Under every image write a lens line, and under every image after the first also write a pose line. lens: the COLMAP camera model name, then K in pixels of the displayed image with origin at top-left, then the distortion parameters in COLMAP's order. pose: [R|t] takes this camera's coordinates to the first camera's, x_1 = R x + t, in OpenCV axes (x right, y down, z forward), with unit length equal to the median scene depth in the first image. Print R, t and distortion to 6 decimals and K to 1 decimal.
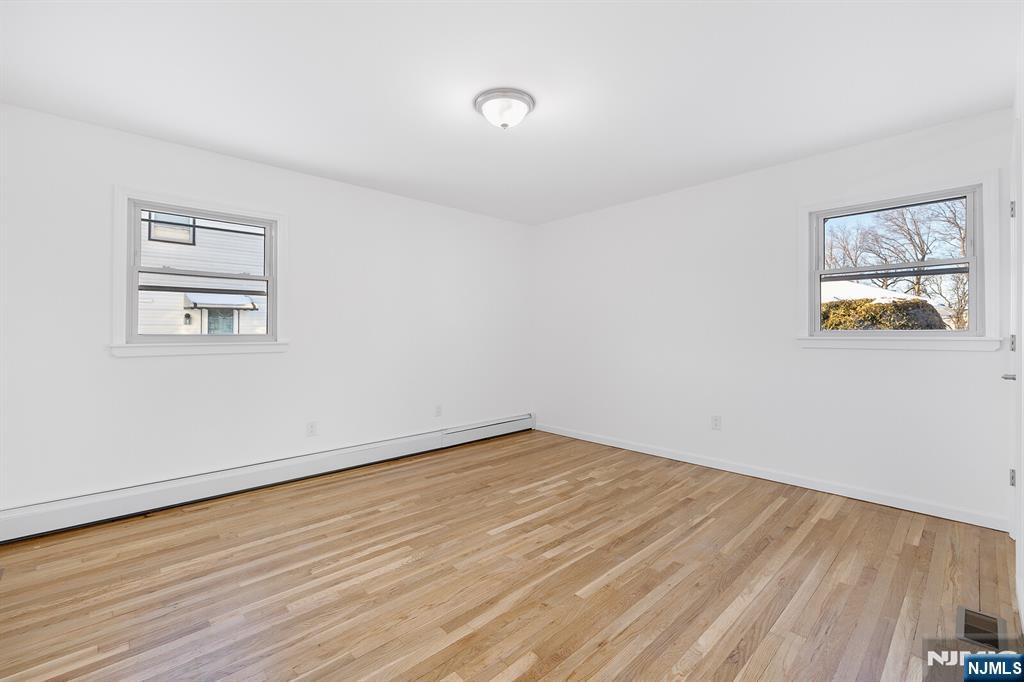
lens RADIAL K [[436.3, 0, 512.8], [0, 436.3, 335.8], [0, 0, 1]] dist [-0.000501, -0.000036]
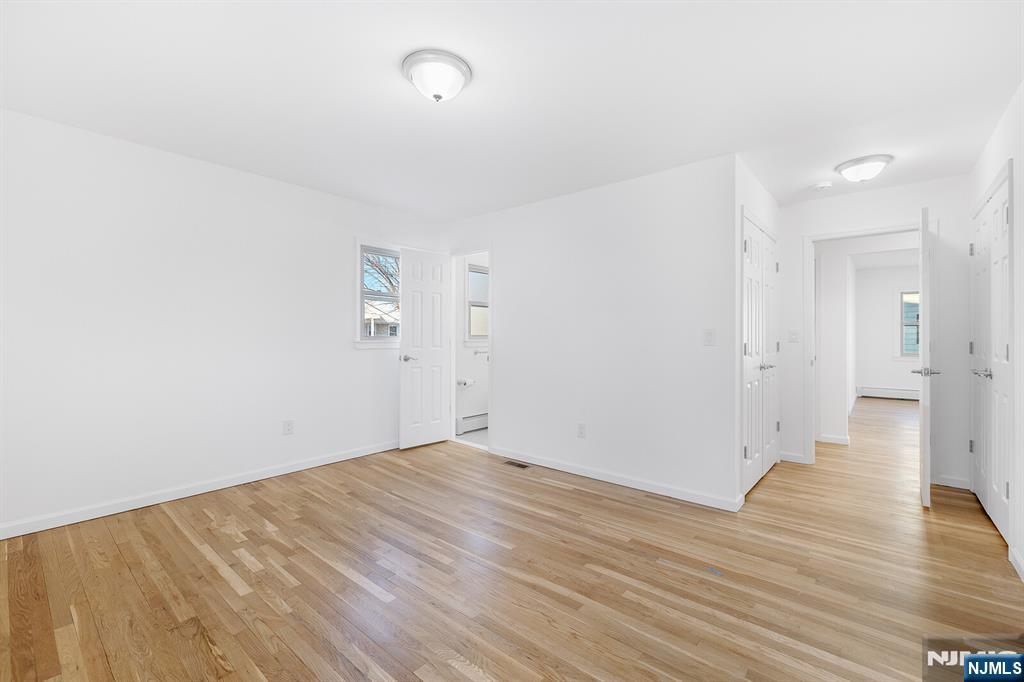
lens RADIAL K [[436.3, 0, 512.8], [0, 436.3, 335.8], [0, 0, 1]] dist [-0.000501, -0.000036]
pose [[-0.116033, 0.006347, 0.993225, -0.685020], [0.004314, 0.999973, -0.005887, 0.001369], [-0.993236, 0.003601, -0.116057, 0.723078]]
